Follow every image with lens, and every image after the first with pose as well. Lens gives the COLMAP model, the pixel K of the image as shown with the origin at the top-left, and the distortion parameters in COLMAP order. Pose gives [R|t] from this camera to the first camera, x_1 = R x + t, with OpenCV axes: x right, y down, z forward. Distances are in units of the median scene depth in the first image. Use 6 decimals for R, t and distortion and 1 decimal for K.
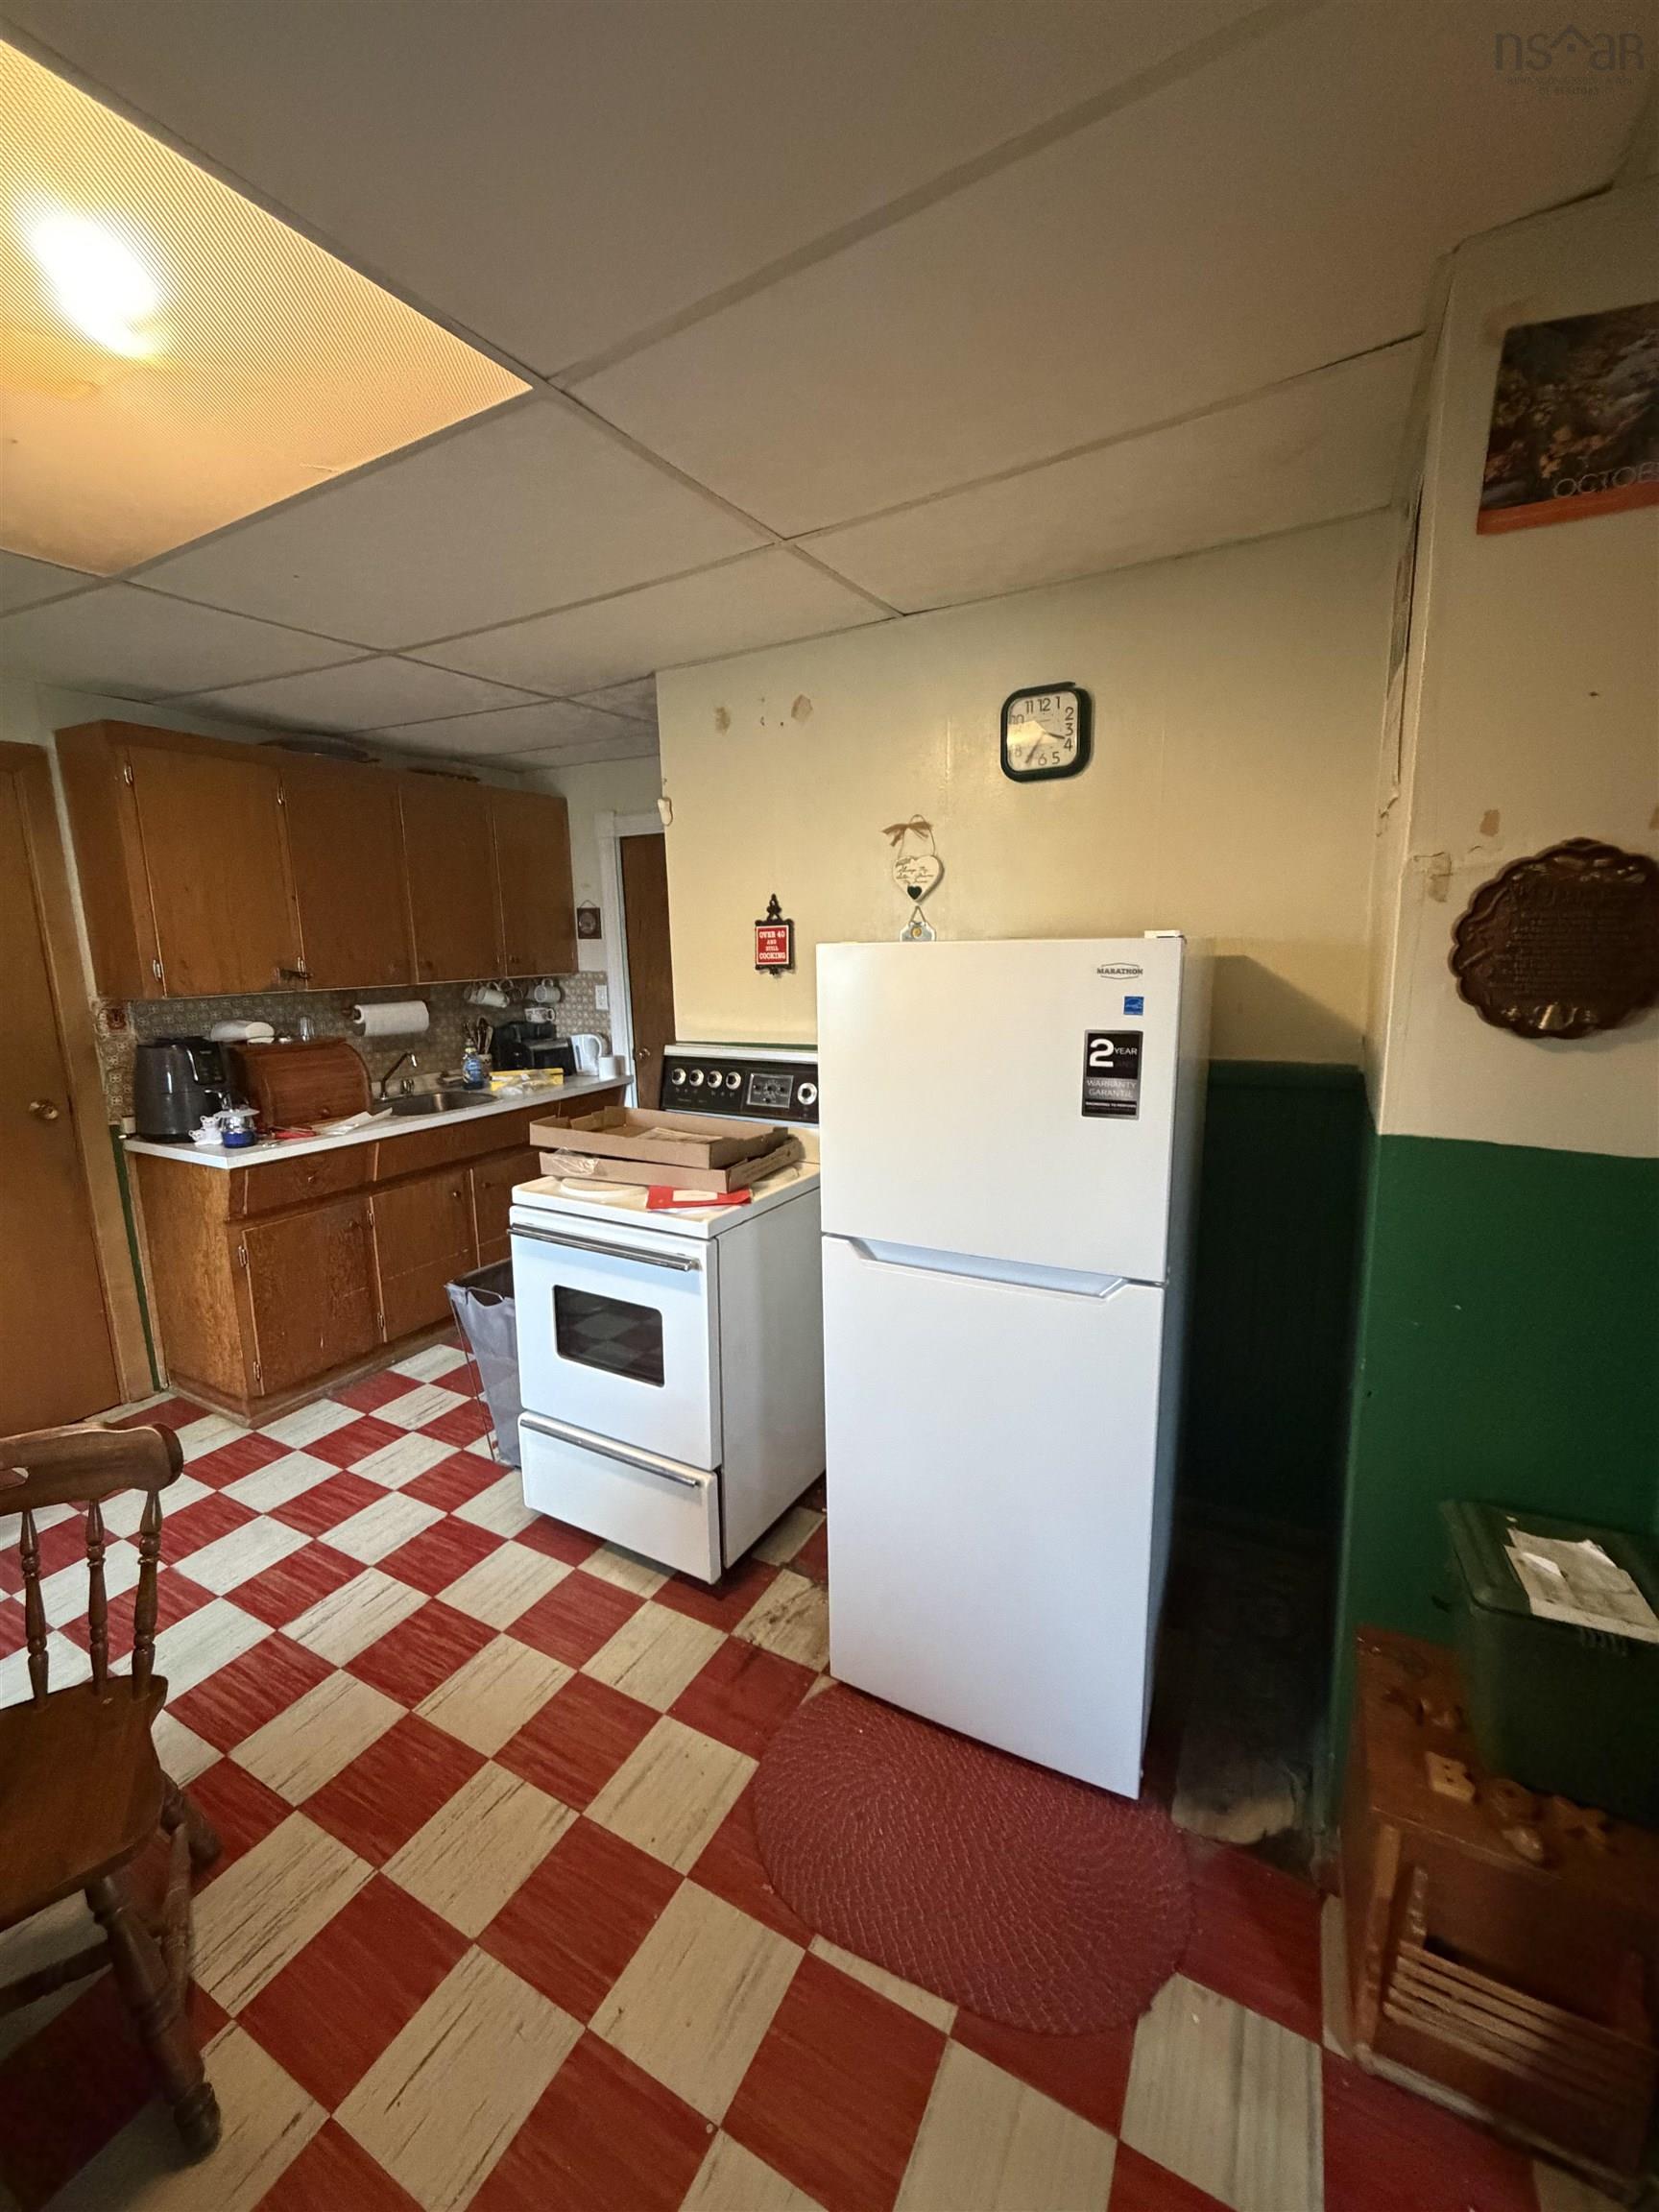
lens RADIAL K [[881.4, 0, 829.4], [0, 881.4, 1107.5], [0, 0, 1]] dist [0.001091, 0.000099]
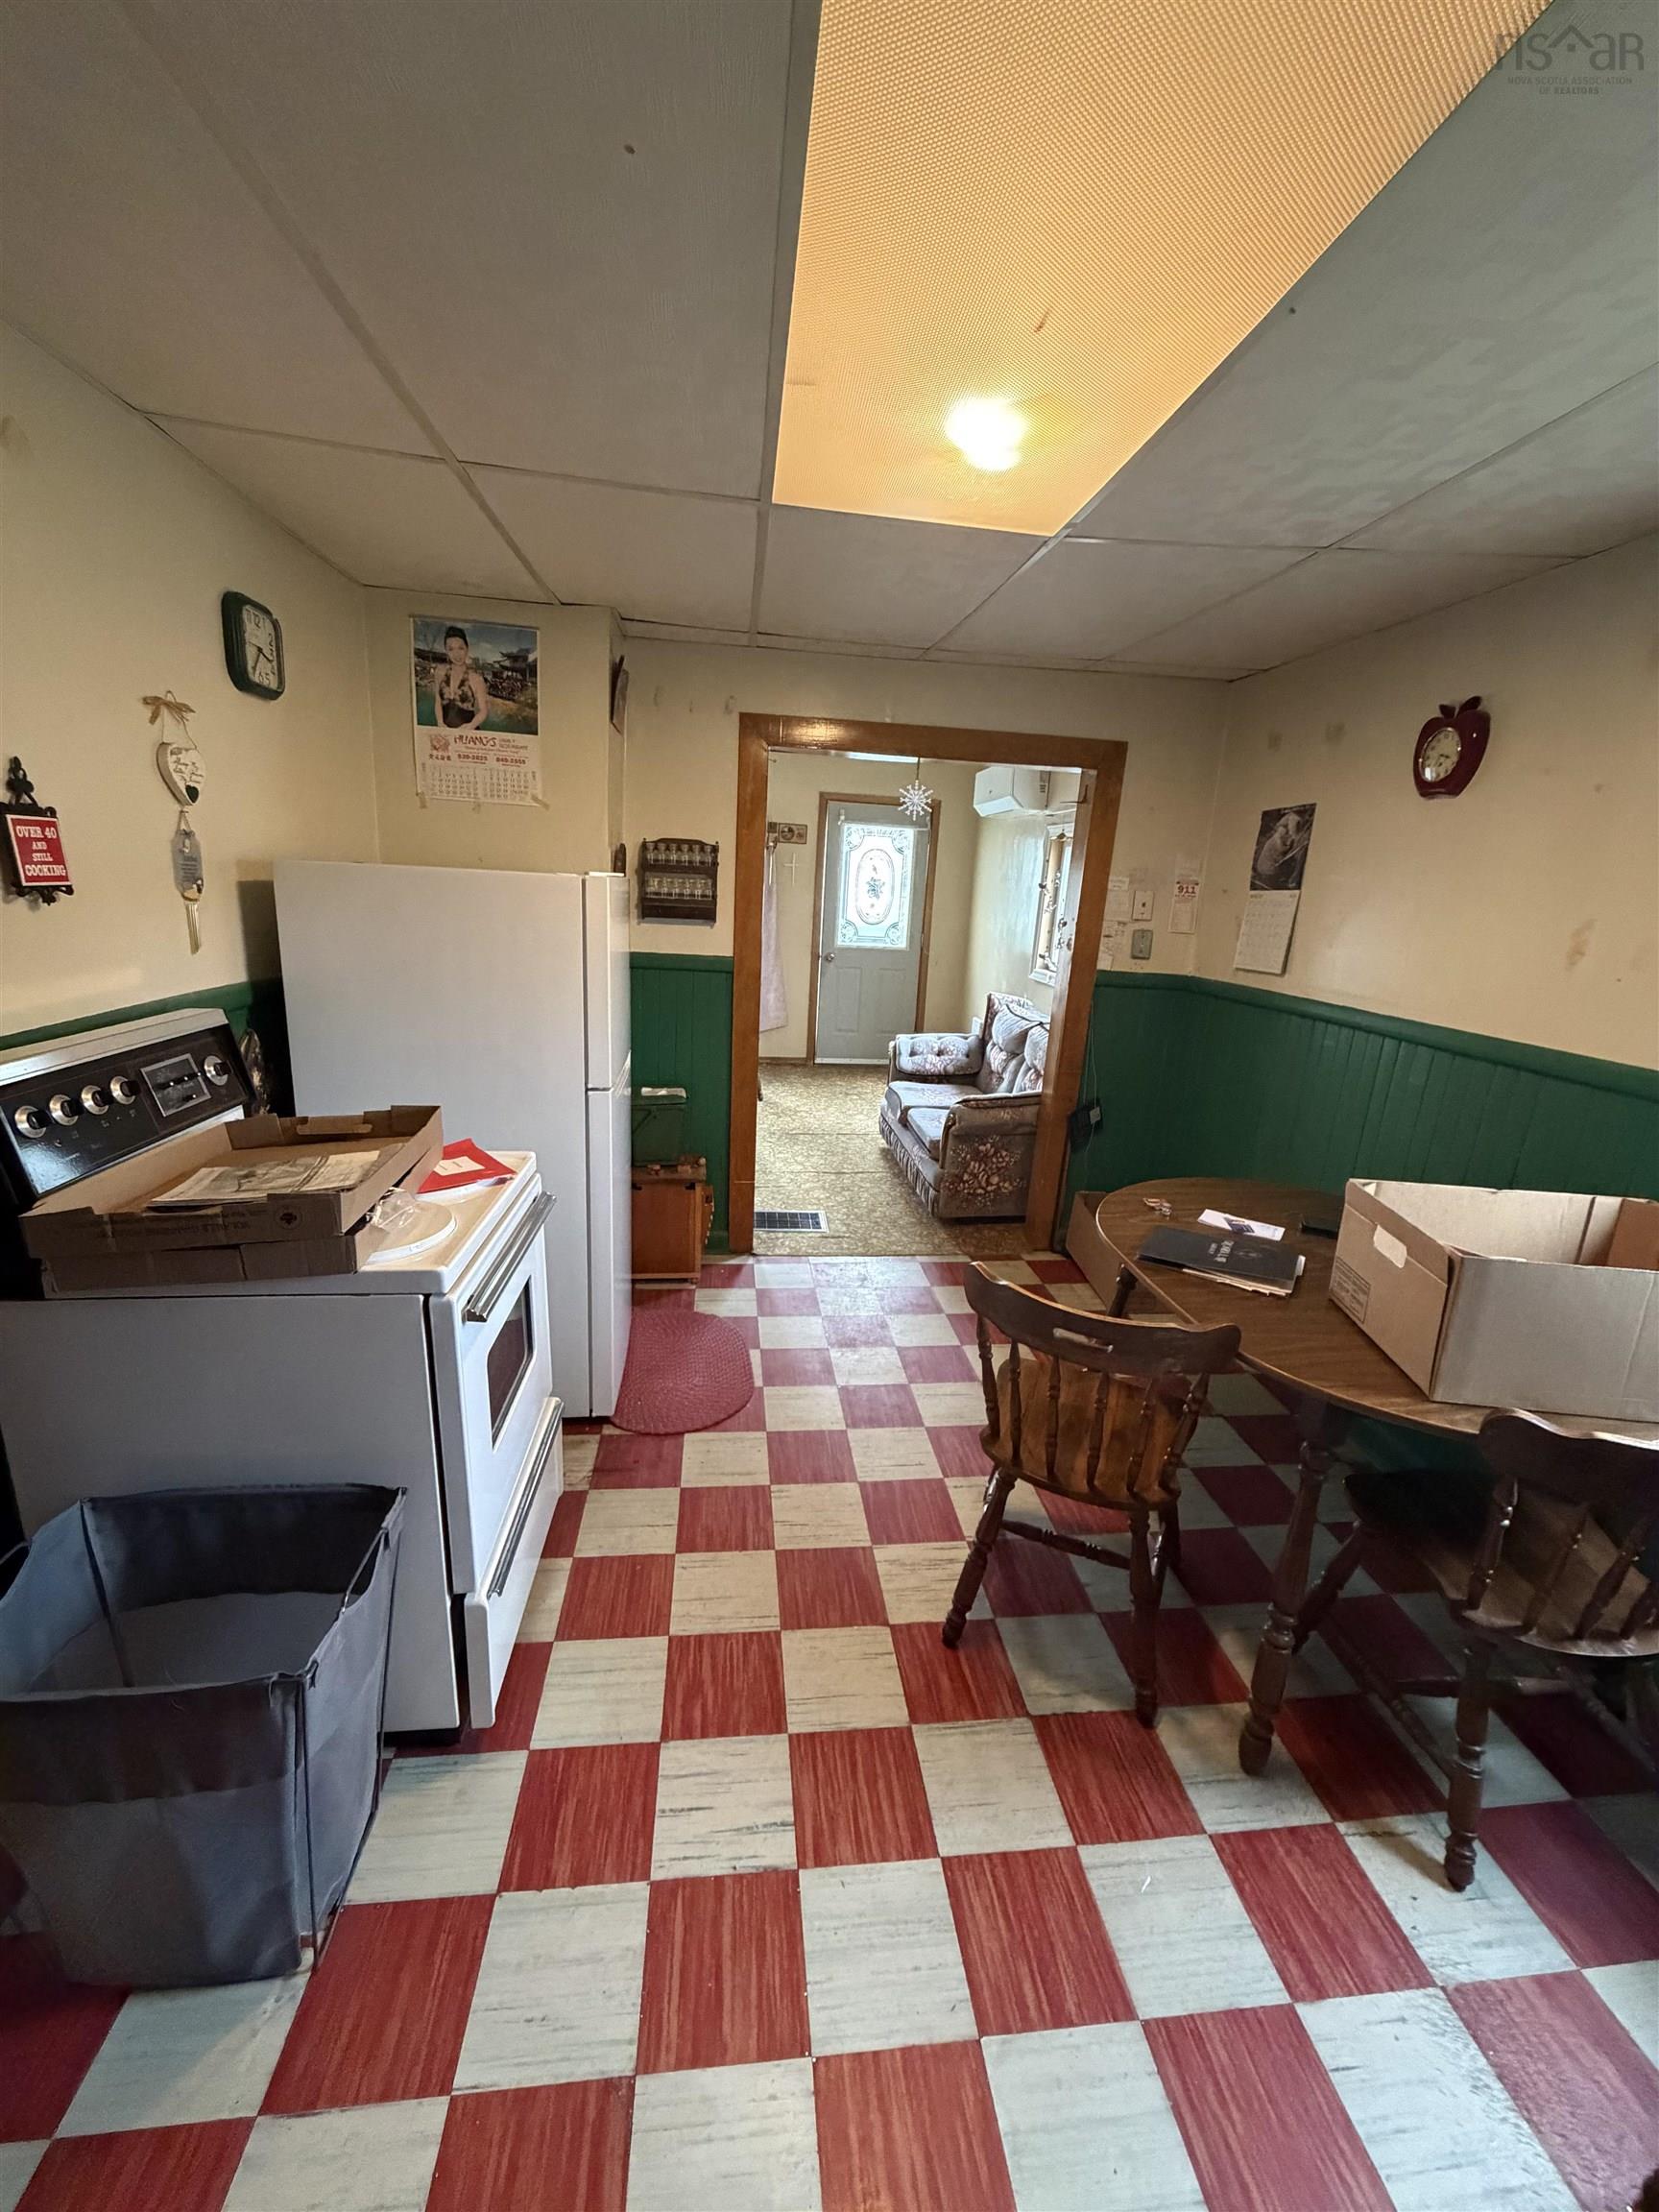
lens RADIAL K [[881.4, 0, 836.4], [0, 881.4, 1105.6], [0, 0, 1]] dist [0.001091, 0.000099]
pose [[-0.581092, -0.209857, 0.786315, -1.171116], [0.109775, 0.937141, 0.331235, -0.225287], [-0.806400, 0.278796, -0.521528, 1.286259]]
